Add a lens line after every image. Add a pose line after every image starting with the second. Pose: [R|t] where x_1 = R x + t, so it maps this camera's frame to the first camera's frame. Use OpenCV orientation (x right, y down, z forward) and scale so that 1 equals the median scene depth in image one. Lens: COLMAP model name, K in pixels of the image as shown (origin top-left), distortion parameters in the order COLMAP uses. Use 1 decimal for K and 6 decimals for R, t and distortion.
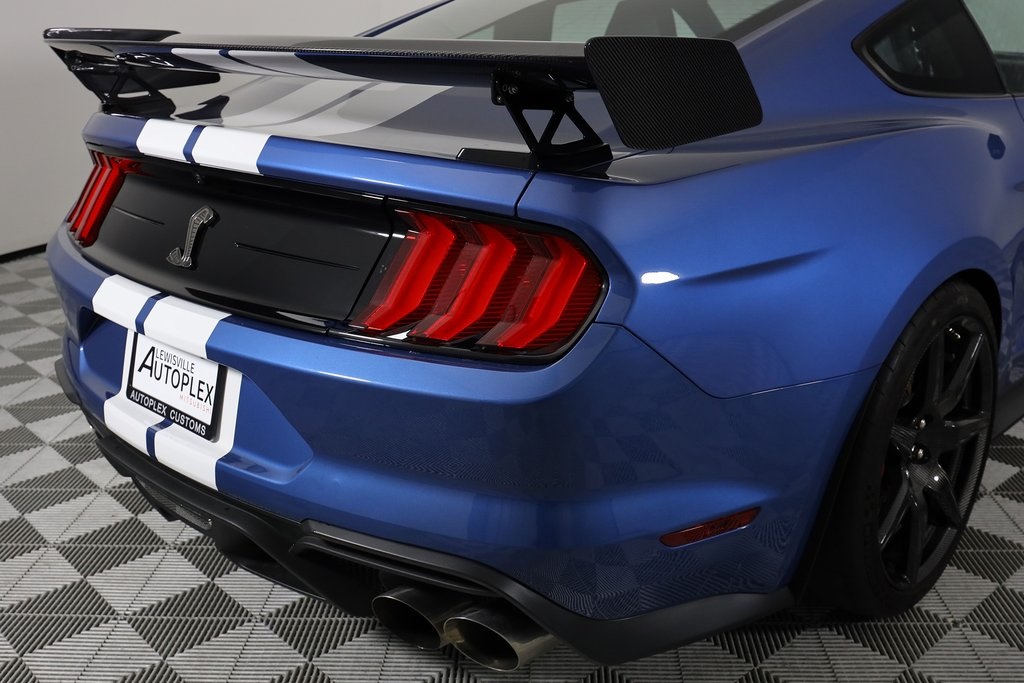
lens RADIAL K [[1053.5, 0, 512.0], [0, 1053.5, 341.5], [0, 0, 1]] dist [-0.007369, -0.008904]
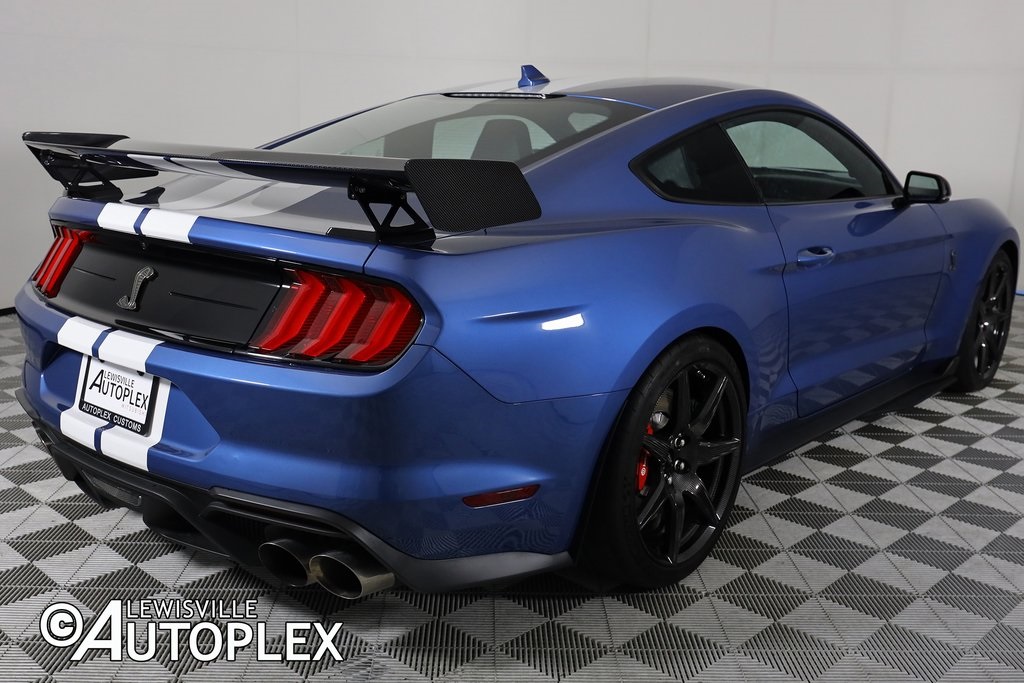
lens RADIAL K [[1094.0, 0, 512.0], [0, 1094.0, 341.5], [0, 0, 1]] dist [-0.001063, -0.015703]
pose [[0.997665, 0.020949, 0.064998, 0.092352], [-0.014647, 0.995278, -0.095951, 0.099623], [-0.066701, 0.094775, 0.993262, -0.441043]]
